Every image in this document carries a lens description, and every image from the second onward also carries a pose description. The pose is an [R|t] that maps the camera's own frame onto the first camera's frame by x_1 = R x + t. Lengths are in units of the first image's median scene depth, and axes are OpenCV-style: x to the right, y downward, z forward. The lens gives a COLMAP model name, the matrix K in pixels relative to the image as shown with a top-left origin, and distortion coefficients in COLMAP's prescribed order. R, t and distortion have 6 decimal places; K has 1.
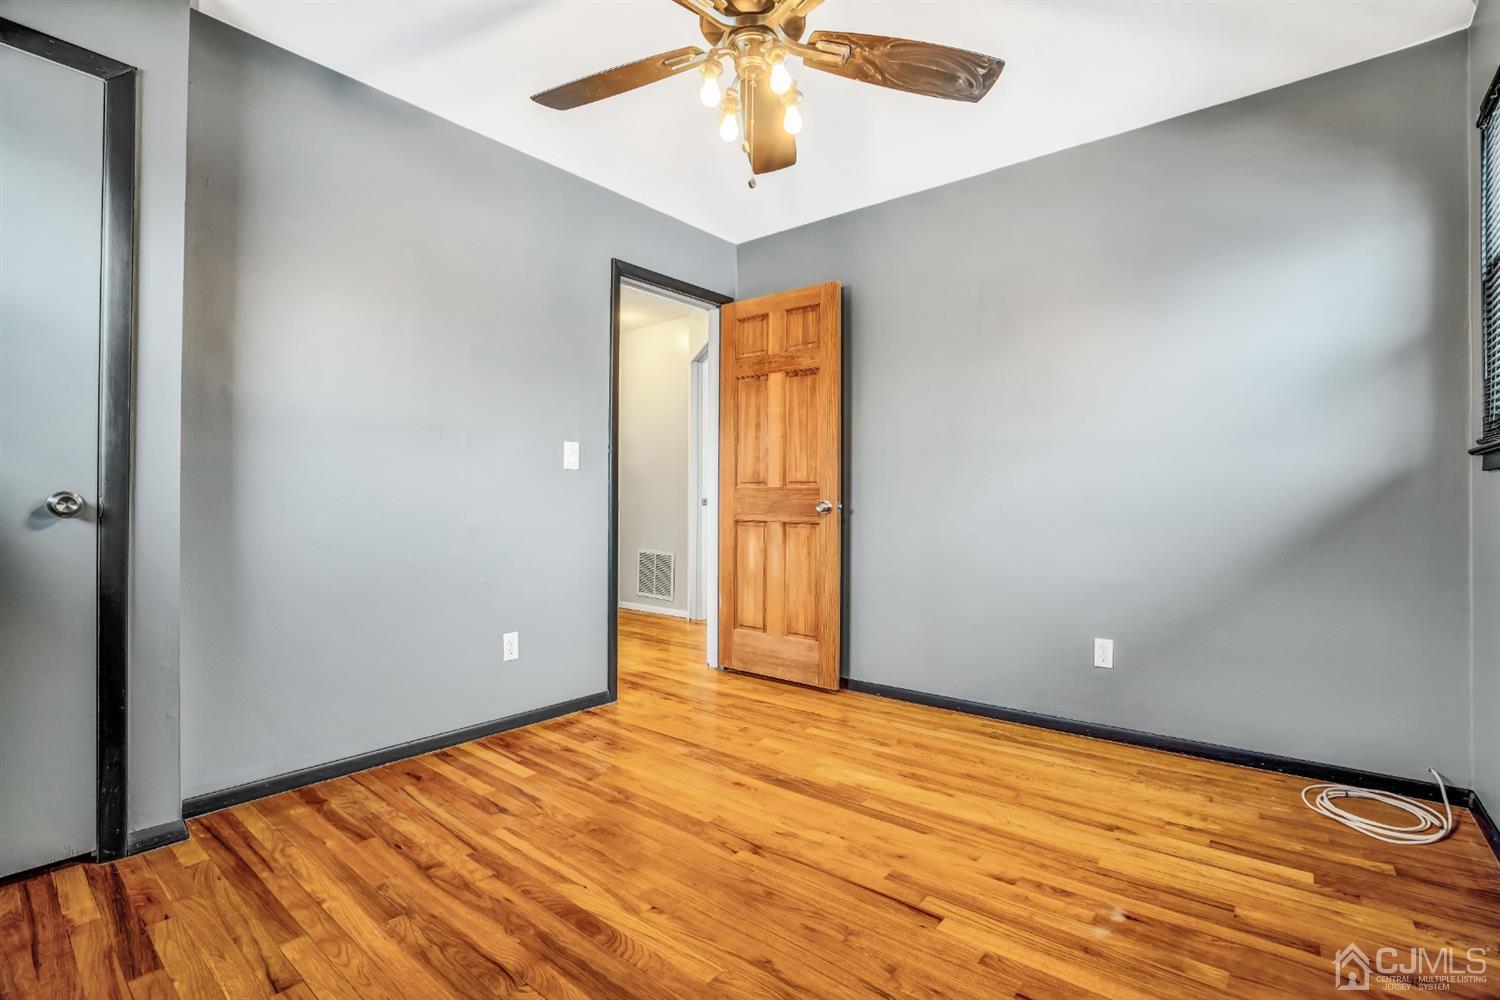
lens RADIAL K [[691.8, 0, 754.1], [0, 691.8, 496.0], [0, 0, 1]] dist [-0.058656, 0.022507]
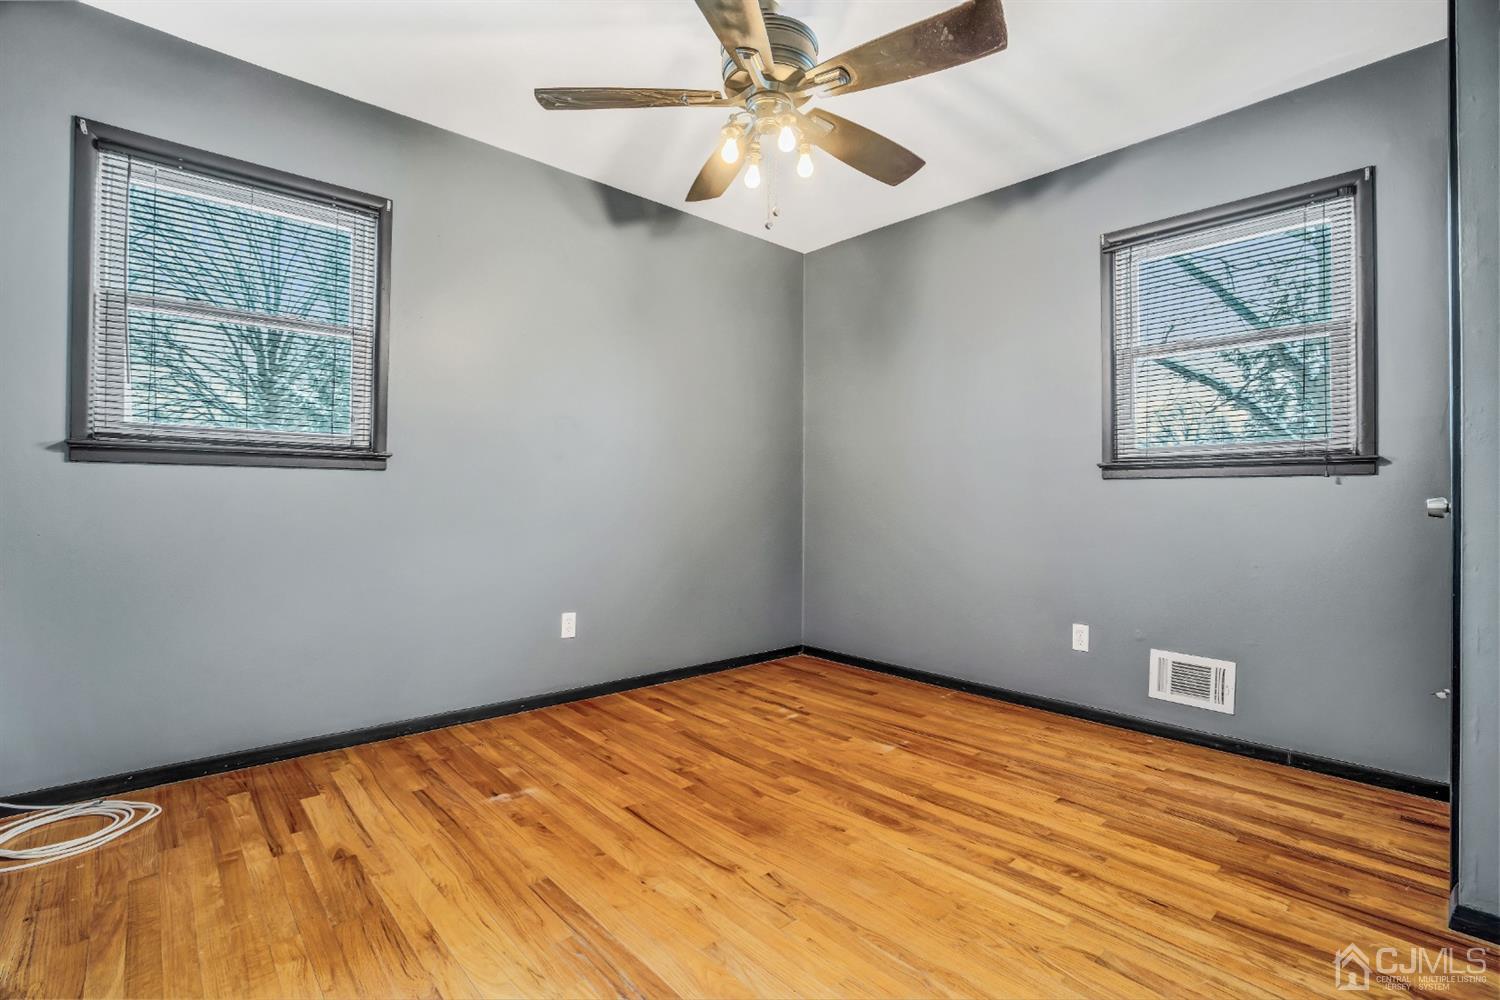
lens RADIAL K [[691.8, 0, 754.1], [0, 691.8, 496.0], [0, 0, 1]] dist [-0.058656, 0.022507]
pose [[-0.989446, -0.009099, 0.144614, -0.148699], [-0.010992, 0.999864, -0.012300, 0.019815], [-0.144482, -0.013760, -0.989412, 2.060118]]
